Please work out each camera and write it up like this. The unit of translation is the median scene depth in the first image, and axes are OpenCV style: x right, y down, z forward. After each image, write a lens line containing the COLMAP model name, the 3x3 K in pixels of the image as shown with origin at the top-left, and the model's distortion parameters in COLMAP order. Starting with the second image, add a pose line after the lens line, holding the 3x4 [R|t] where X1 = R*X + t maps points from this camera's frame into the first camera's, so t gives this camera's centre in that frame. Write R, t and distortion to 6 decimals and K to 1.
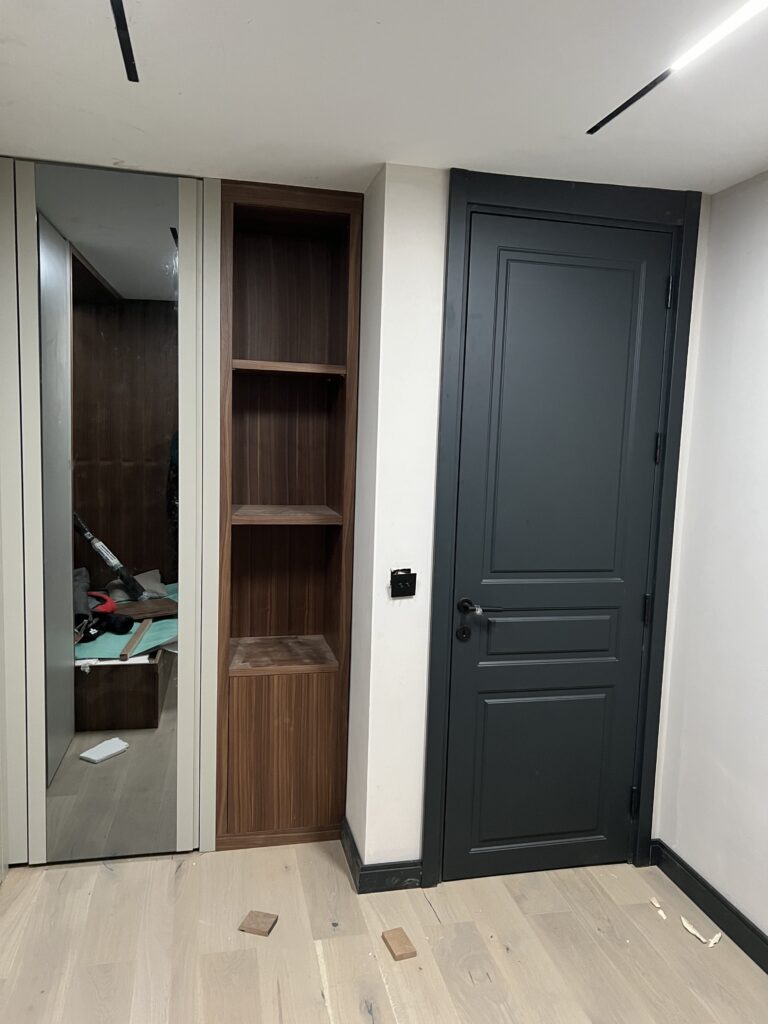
lens RADIAL K [[762.9, 0, 381.8], [0, 762.9, 513.3], [0, 0, 1]] dist [0.041499, -0.038425]
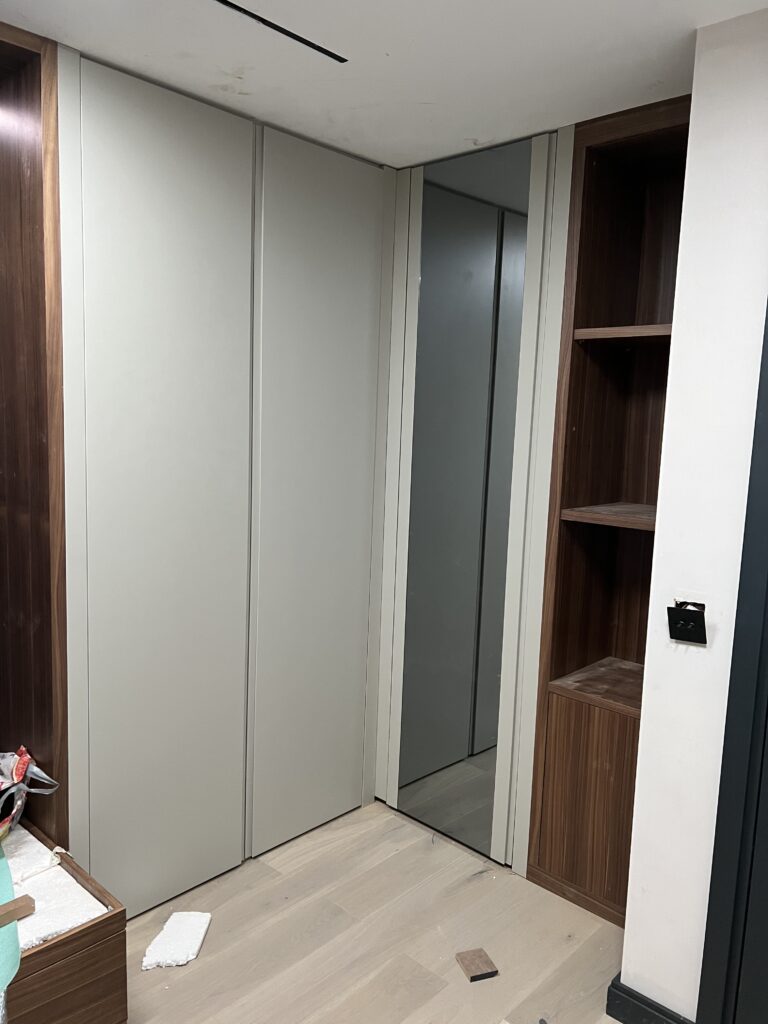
lens RADIAL K [[762.9, 0, 378.9], [0, 762.9, 512.5], [0, 0, 1]] dist [0.041499, -0.038425]
pose [[0.562867, 0.092797, -0.821322, 0.425006], [-0.104513, 0.993693, 0.040647, -0.007679], [0.819914, 0.062960, 0.569015, 0.345500]]
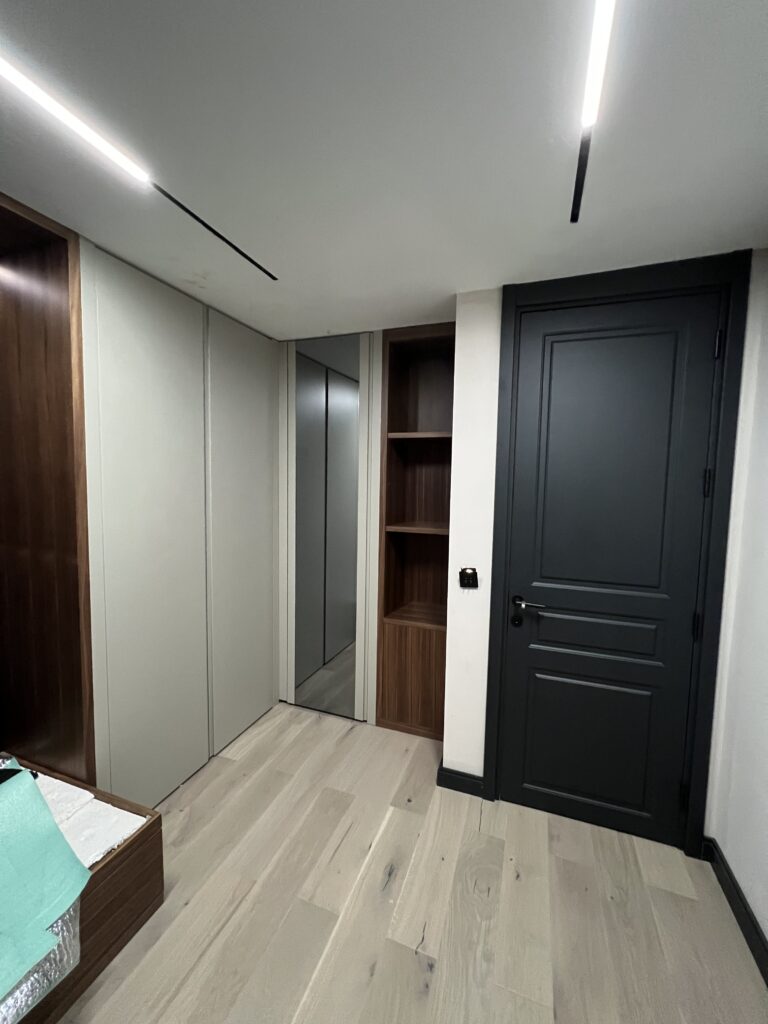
lens RADIAL K [[409.0, 0, 381.7], [0, 409.0, 508.5], [0, 0, 1]] dist [-0.000838, 0.000364]
pose [[0.841051, 0.022109, -0.540503, 0.291931], [-0.048384, 0.998234, -0.034455, -0.004235], [0.538787, 0.055130, 0.840636, 0.251312]]
